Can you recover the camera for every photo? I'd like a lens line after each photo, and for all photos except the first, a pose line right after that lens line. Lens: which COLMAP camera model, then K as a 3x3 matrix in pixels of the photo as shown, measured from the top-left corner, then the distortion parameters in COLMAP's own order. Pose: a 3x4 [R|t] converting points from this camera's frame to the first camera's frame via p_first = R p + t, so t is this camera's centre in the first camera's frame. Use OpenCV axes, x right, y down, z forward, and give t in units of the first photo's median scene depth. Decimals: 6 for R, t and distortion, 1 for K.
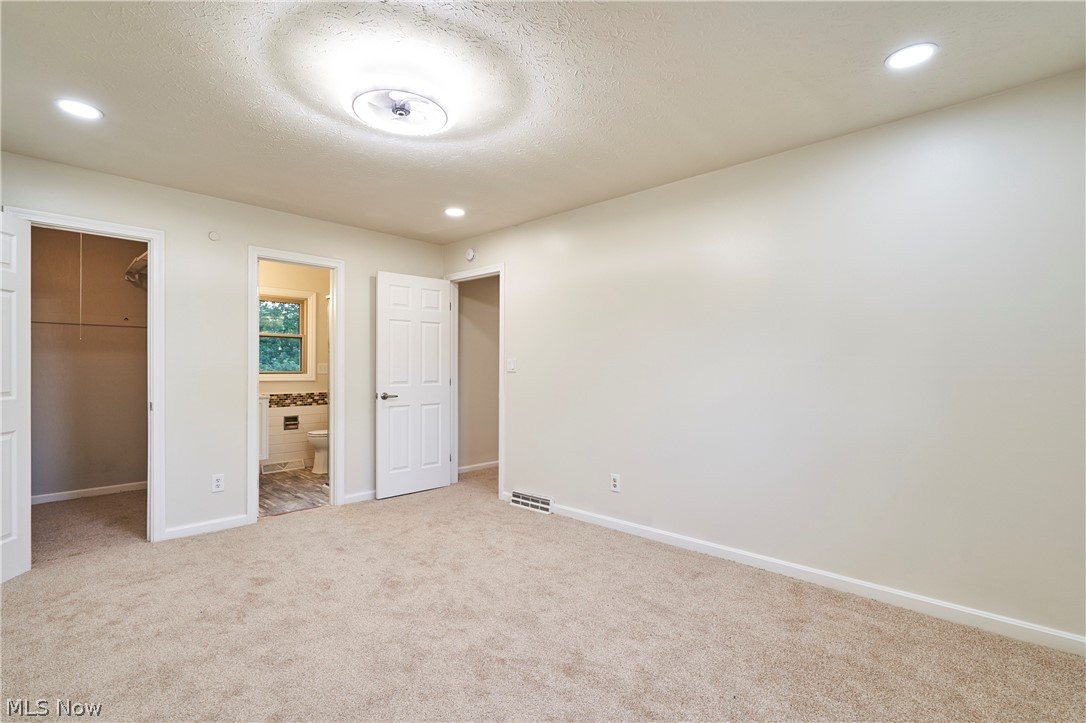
lens RADIAL K [[504.4, 0, 542.4], [0, 504.4, 363.8], [0, 0, 1]] dist [0.000268, 0.000137]
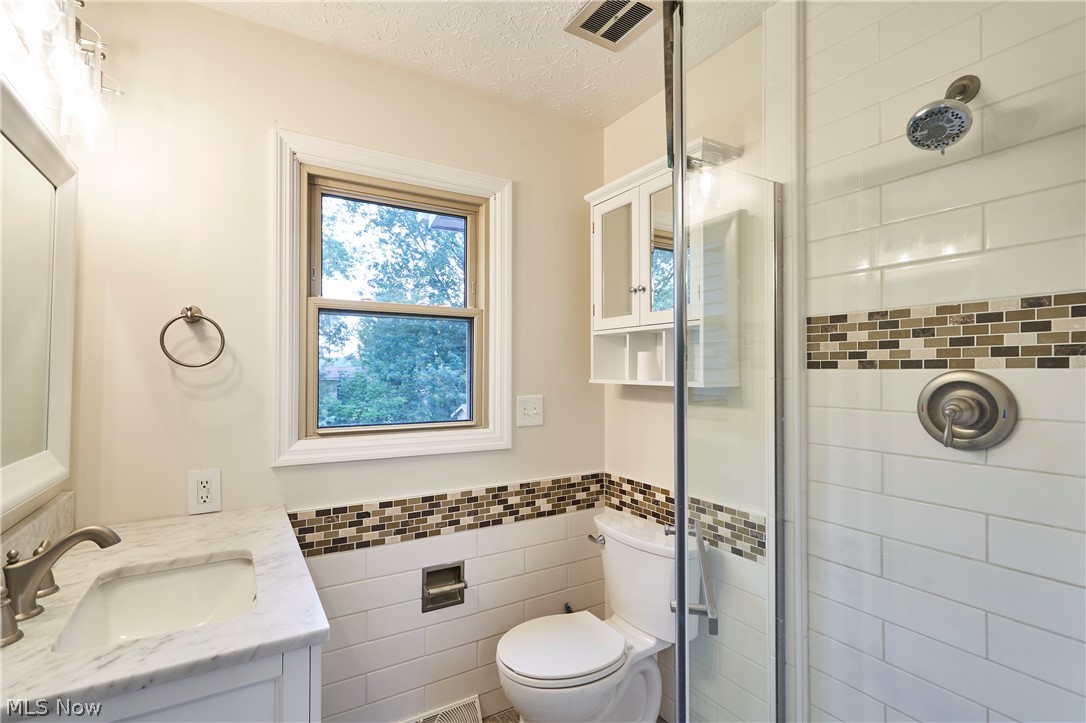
lens RADIAL K [[504.4, 0, 542.4], [0, 504.4, 363.4], [0, 0, 1]] dist [0.000268, 0.000137]
pose [[0.962545, -0.004058, -0.271091, -0.343986], [0.002401, 0.999976, -0.006442, -0.019759], [0.271111, 0.005550, 0.962532, 0.695190]]
